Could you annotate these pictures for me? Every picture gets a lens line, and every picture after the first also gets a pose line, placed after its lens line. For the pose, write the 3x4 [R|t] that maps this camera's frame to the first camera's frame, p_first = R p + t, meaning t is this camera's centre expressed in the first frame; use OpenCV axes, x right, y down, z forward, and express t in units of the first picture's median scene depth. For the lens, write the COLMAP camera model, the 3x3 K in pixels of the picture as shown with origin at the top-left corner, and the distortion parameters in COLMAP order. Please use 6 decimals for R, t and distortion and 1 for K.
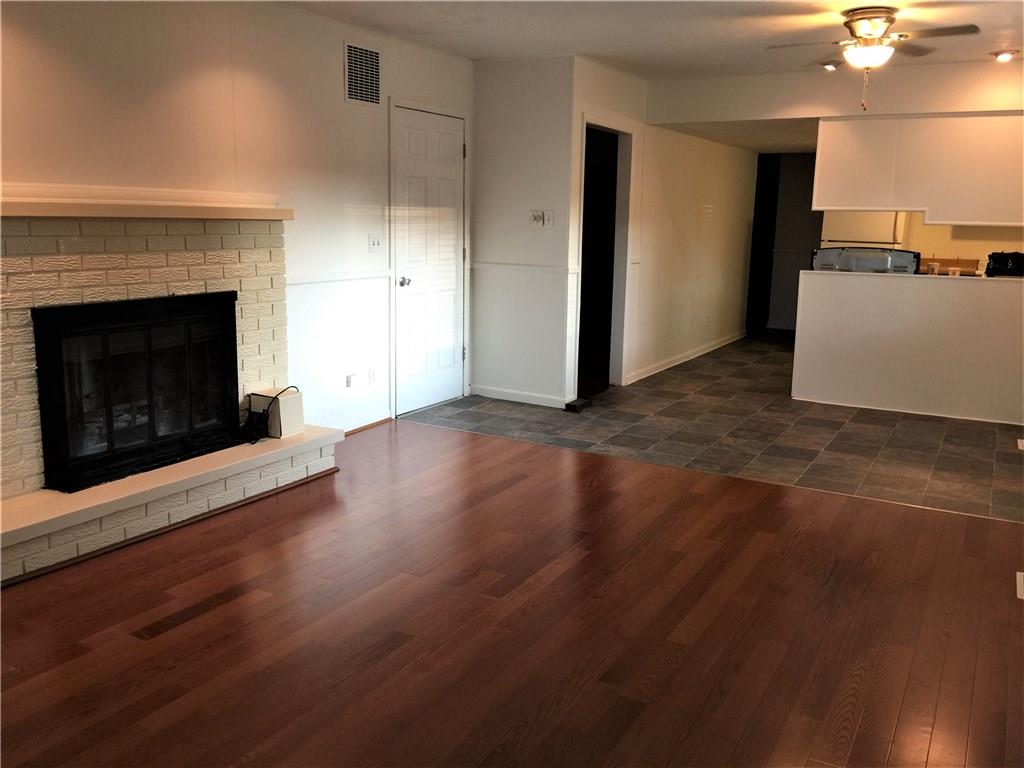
lens RADIAL K [[863.7, 0, 510.2], [0, 863.7, 373.4], [0, 0, 1]] dist [0.065251, -0.104078]
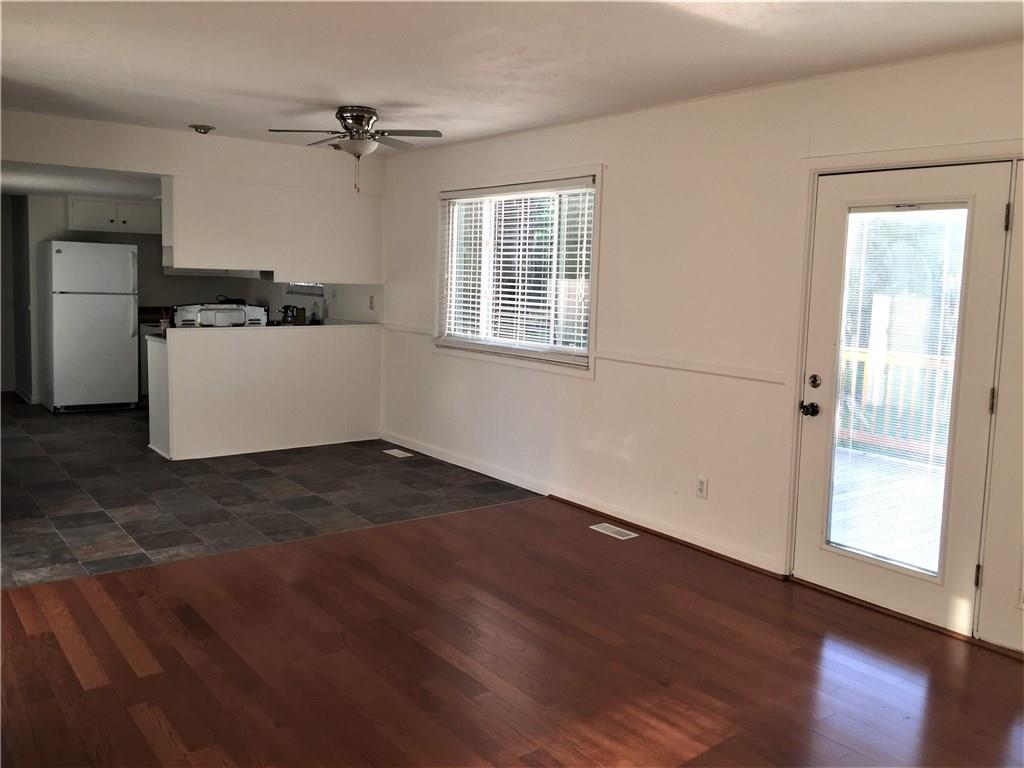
lens RADIAL K [[863.7, 0, 508.9], [0, 863.7, 382.6], [0, 0, 1]] dist [0.065251, -0.104078]
pose [[0.385848, -0.127260, 0.913743, -0.547099], [0.136012, 0.987464, 0.080093, -0.108116], [-0.912481, 0.093376, 0.398320, 0.335517]]
